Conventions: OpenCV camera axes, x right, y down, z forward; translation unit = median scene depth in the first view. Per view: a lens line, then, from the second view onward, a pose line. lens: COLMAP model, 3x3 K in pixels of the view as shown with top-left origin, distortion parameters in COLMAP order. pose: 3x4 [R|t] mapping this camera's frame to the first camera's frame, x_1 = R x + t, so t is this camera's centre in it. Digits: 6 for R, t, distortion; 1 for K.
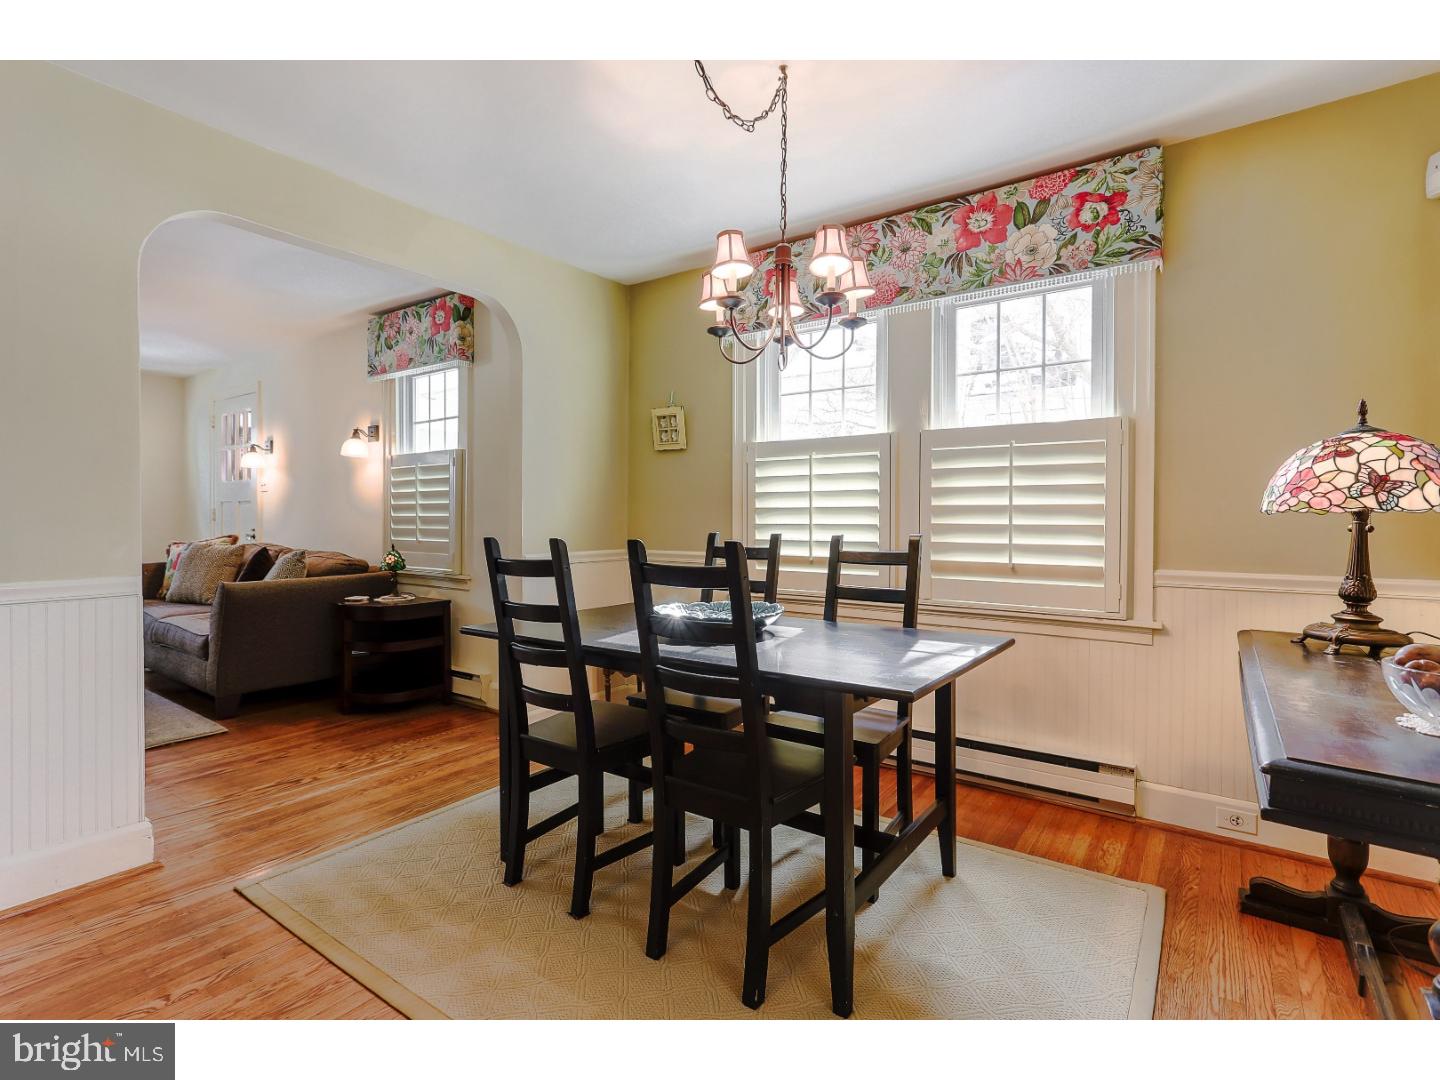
lens RADIAL K [[691.8, 0, 720.1], [0, 691.8, 532.7], [0, 0, 1]] dist [0.005003, 0.000140]
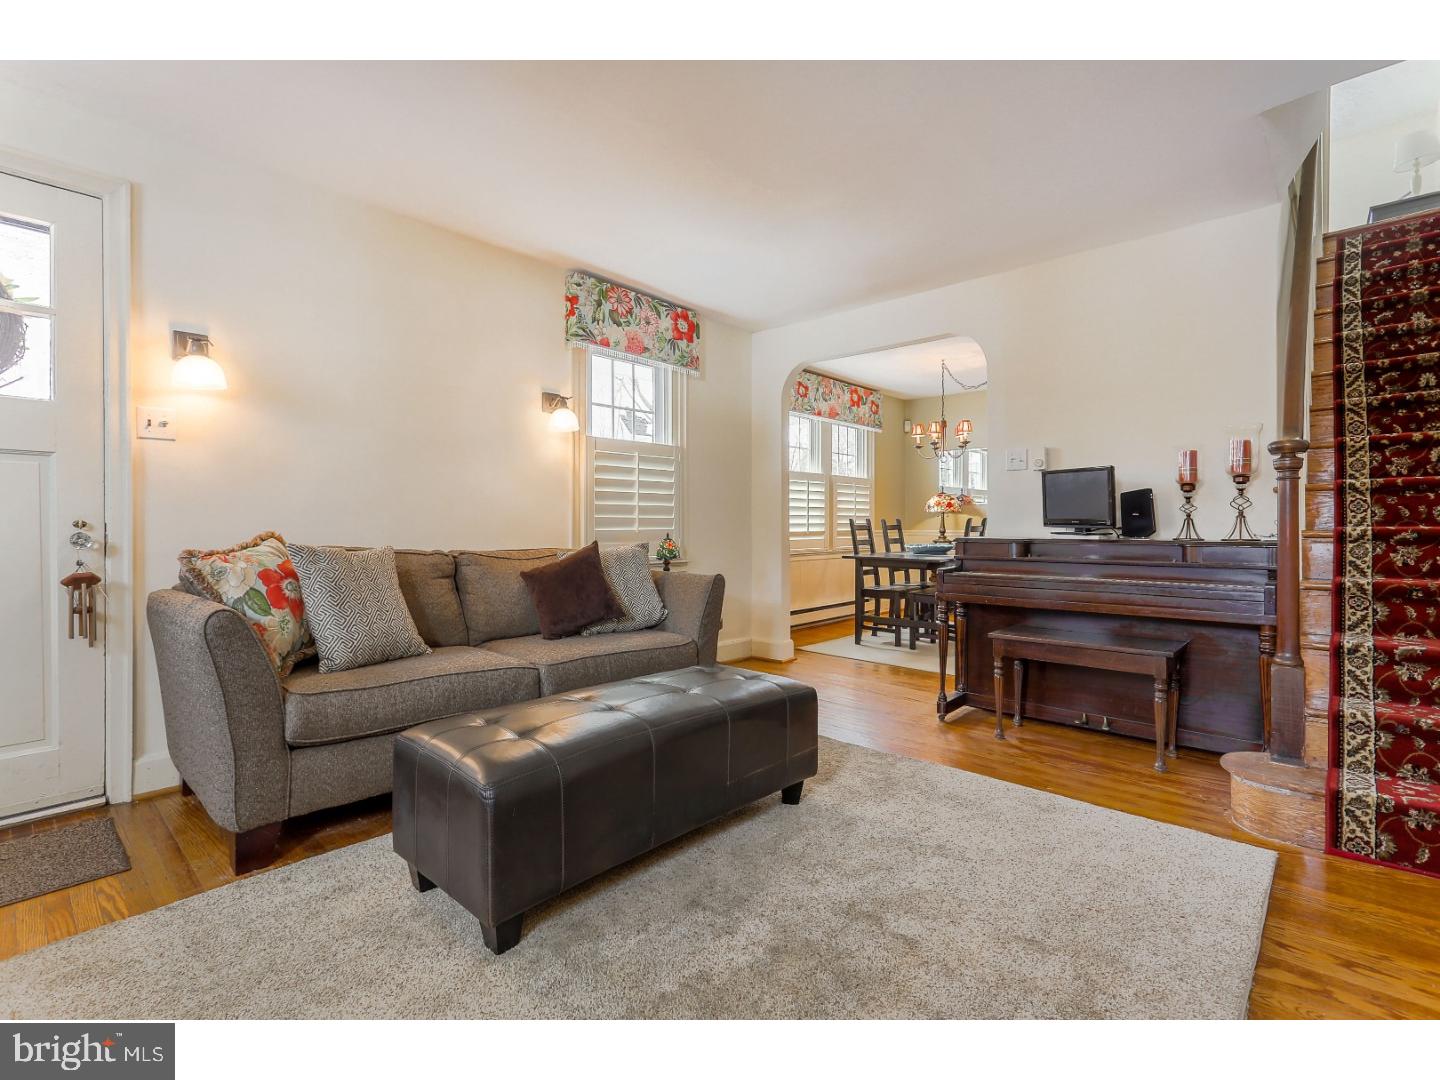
lens RADIAL K [[691.8, 0, 718.8], [0, 691.8, 531.1], [0, 0, 1]] dist [0.005003, 0.000140]
pose [[0.111407, -0.018470, 0.993603, -1.423682], [0.008960, 0.999805, 0.017580, -0.003167], [-0.993735, 0.006944, 0.111550, 0.780153]]
